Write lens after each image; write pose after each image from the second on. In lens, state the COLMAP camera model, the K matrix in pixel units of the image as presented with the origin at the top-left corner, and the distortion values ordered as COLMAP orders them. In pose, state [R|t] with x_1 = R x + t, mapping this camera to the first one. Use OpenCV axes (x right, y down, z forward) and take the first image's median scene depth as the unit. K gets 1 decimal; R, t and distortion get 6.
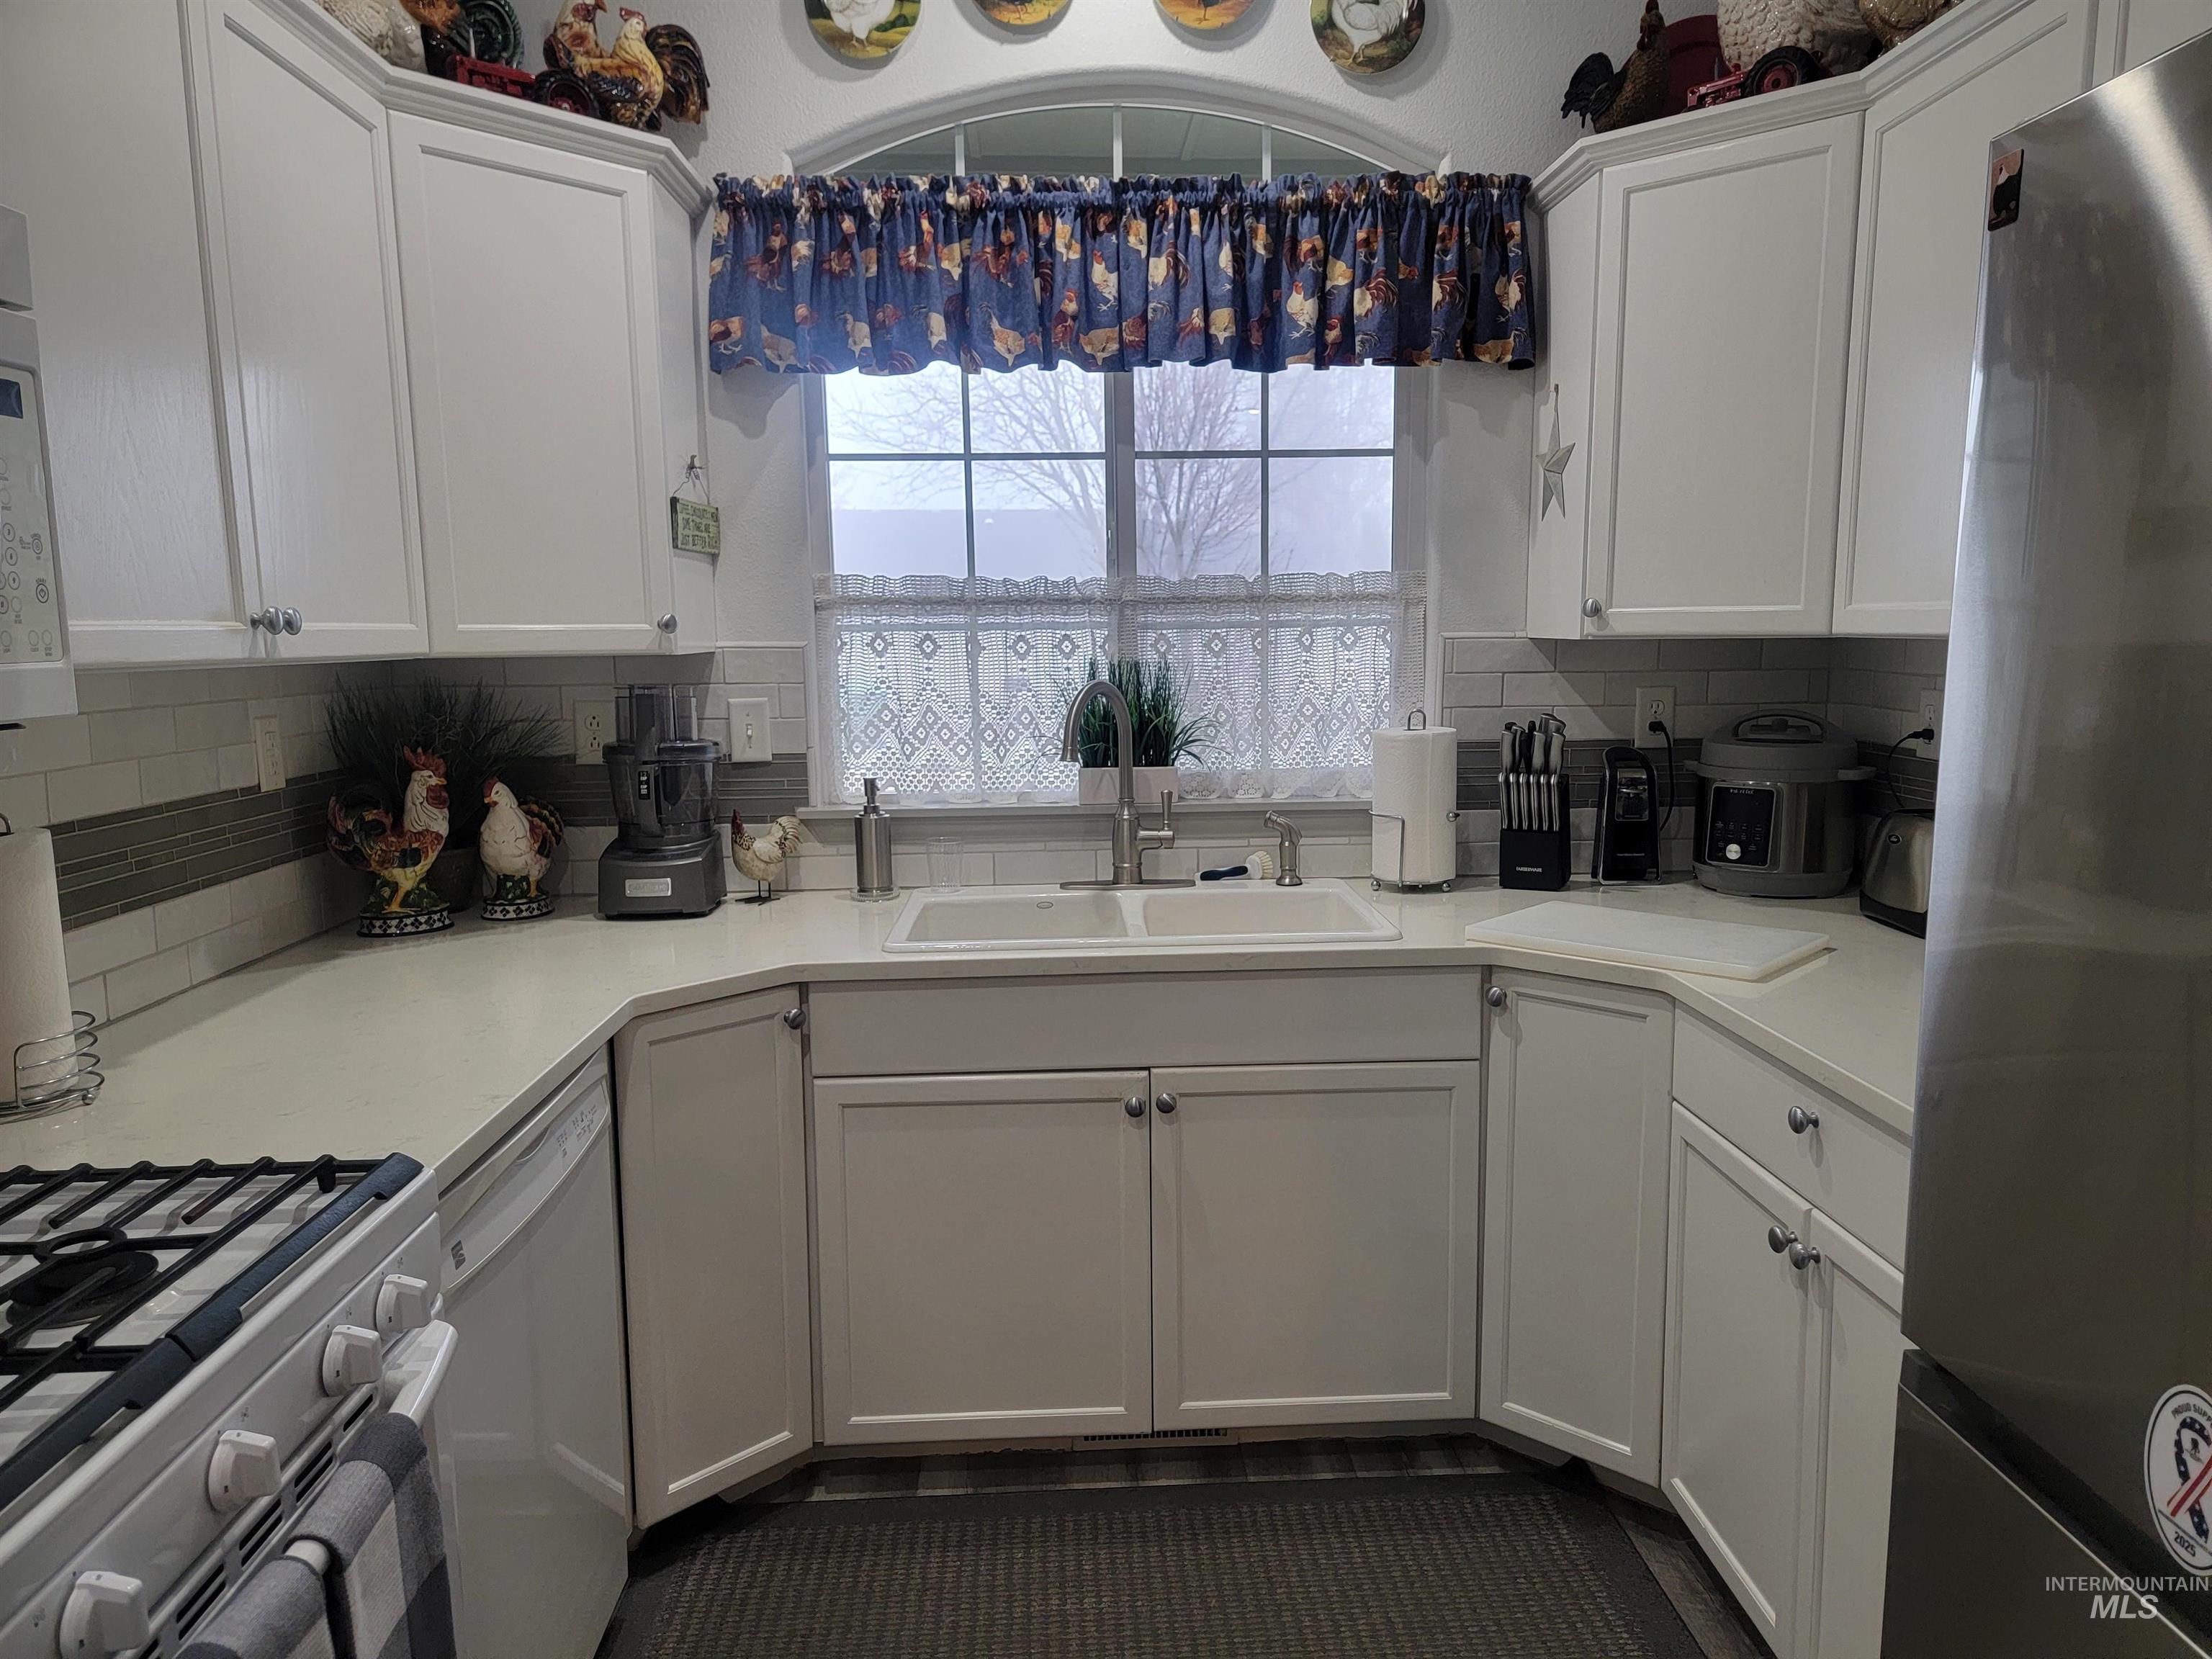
lens RADIAL K [[1526.9, 0, 1127.1], [0, 1526.9, 833.3], [0, 0, 1]] dist [0.046445, -0.035254]
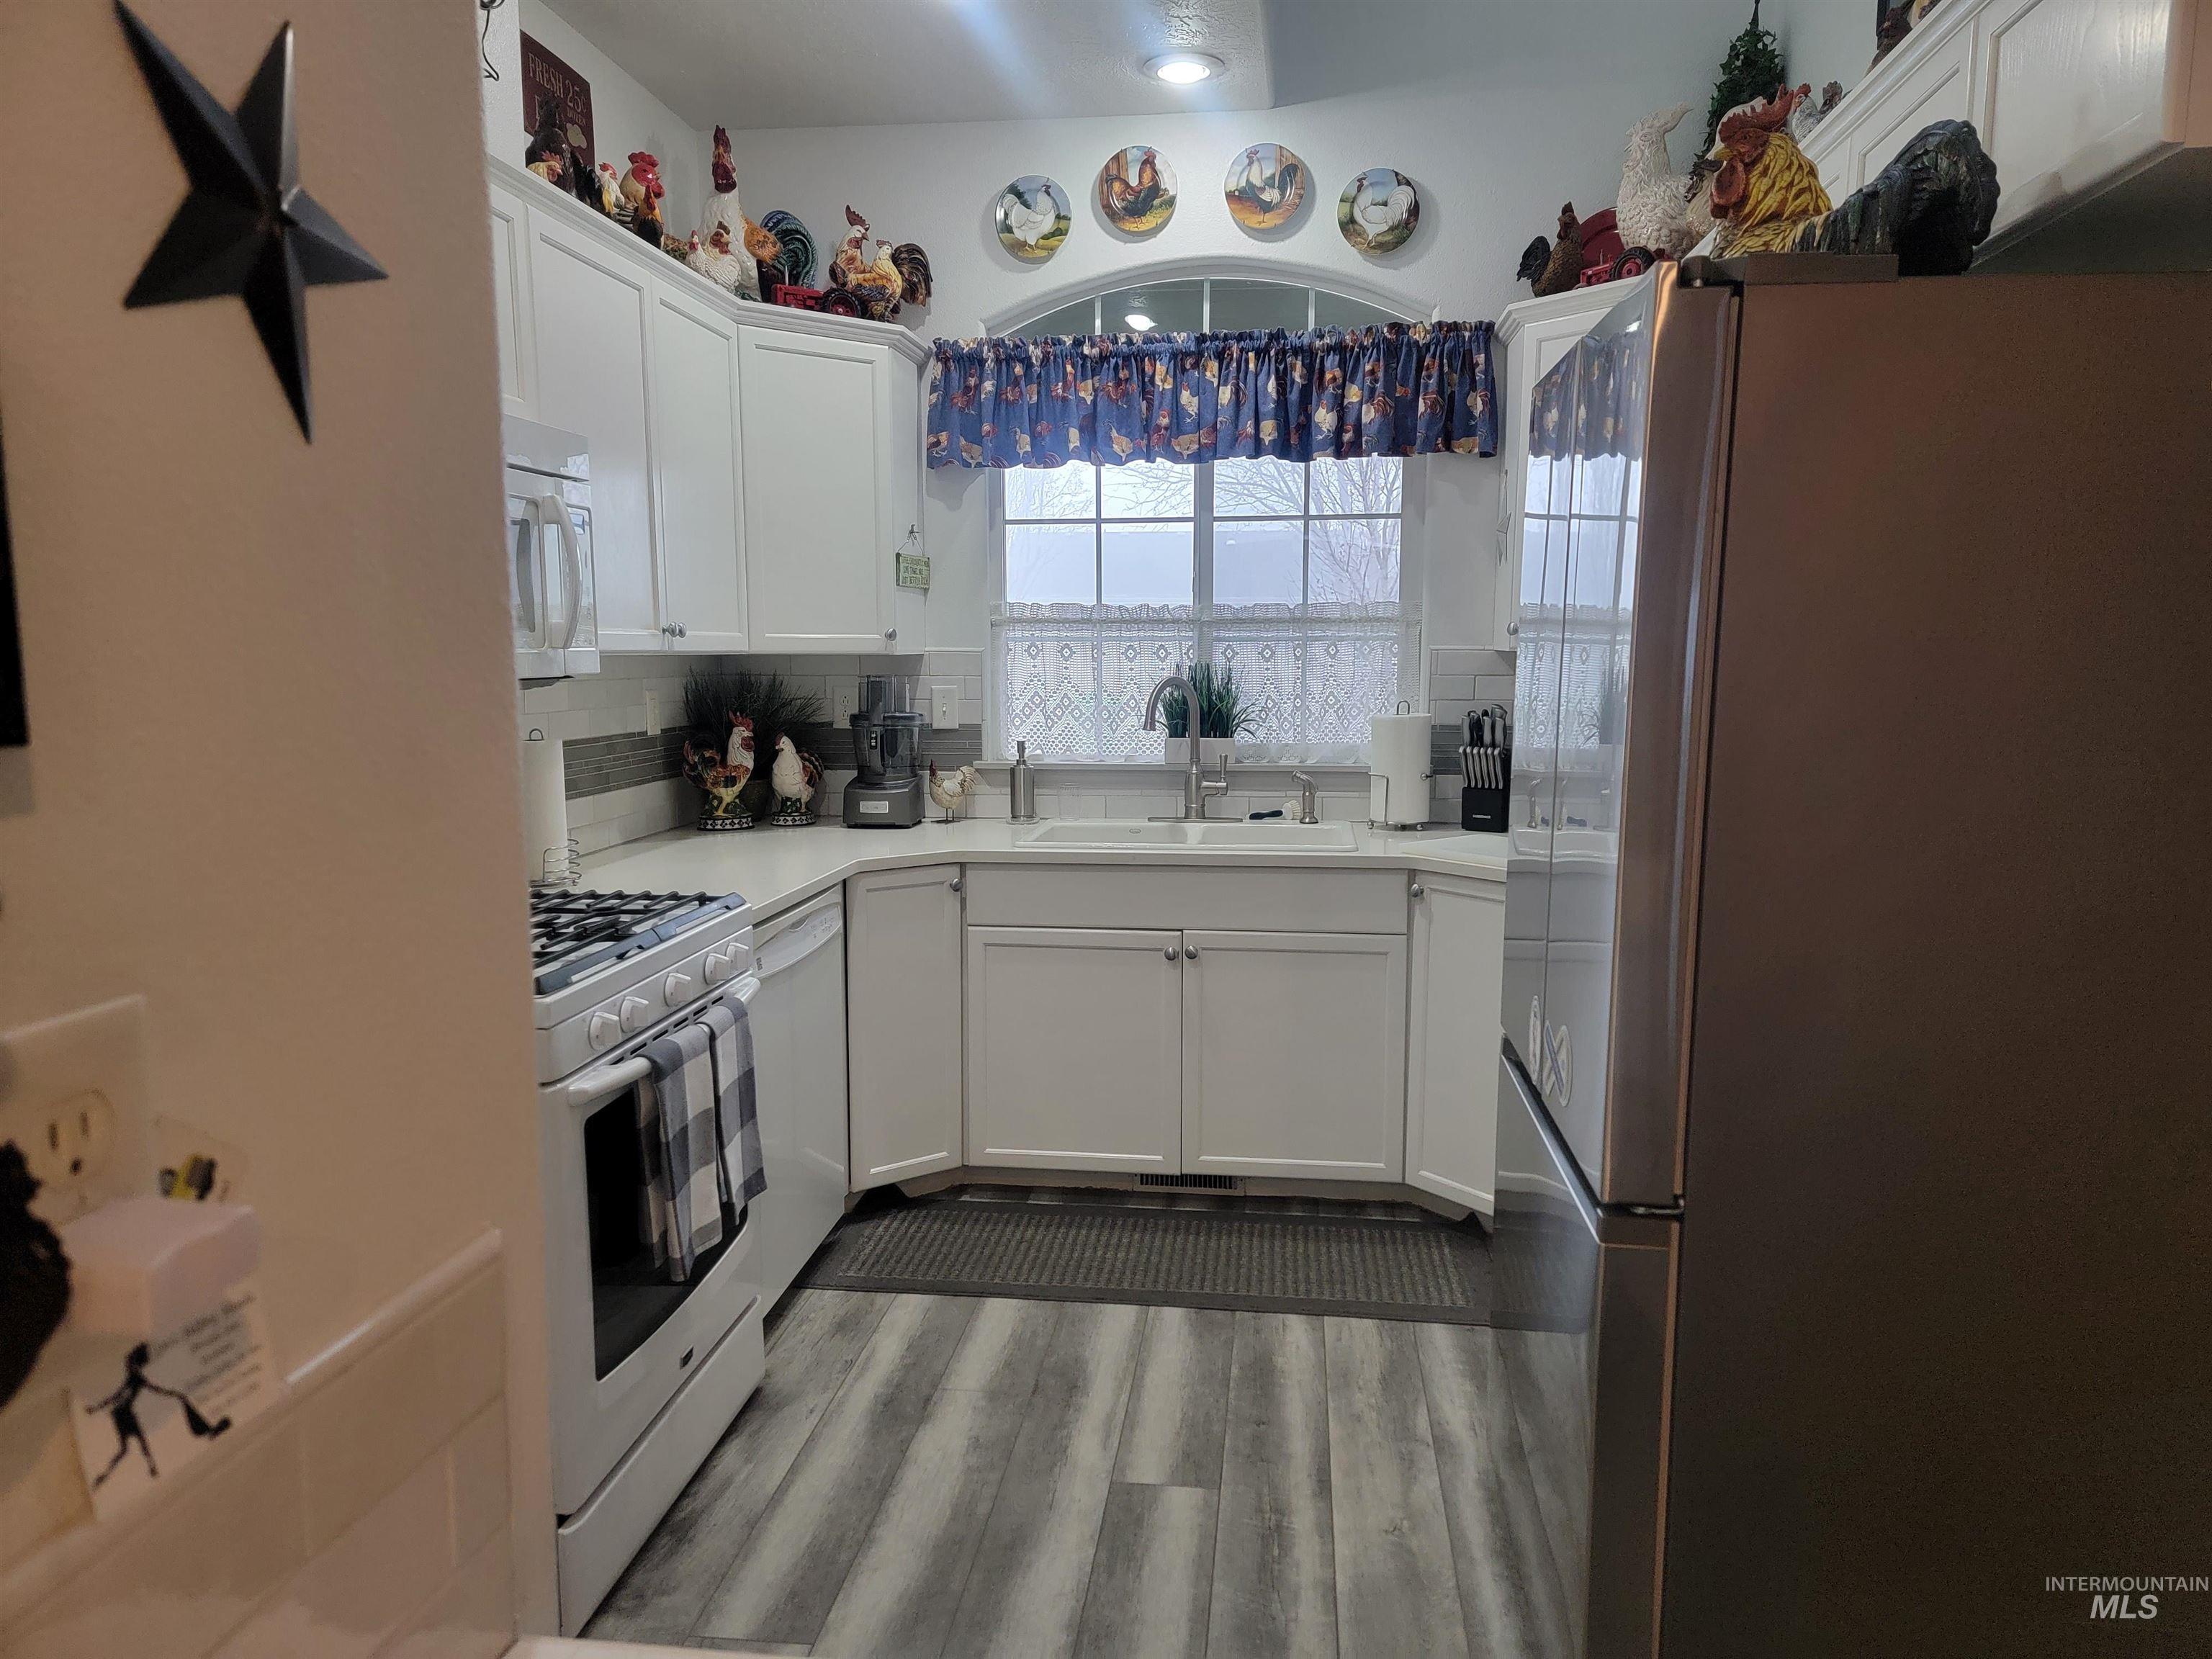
lens RADIAL K [[1526.9, 0, 1096.4], [0, 1526.9, 837.6], [0, 0, 1]] dist [0.046445, -0.035254]
pose [[0.983114, 0.032687, -0.180051, 0.175497], [-0.034343, 0.999392, -0.006090, 0.065305], [0.179742, 0.012171, 0.983638, -0.444465]]
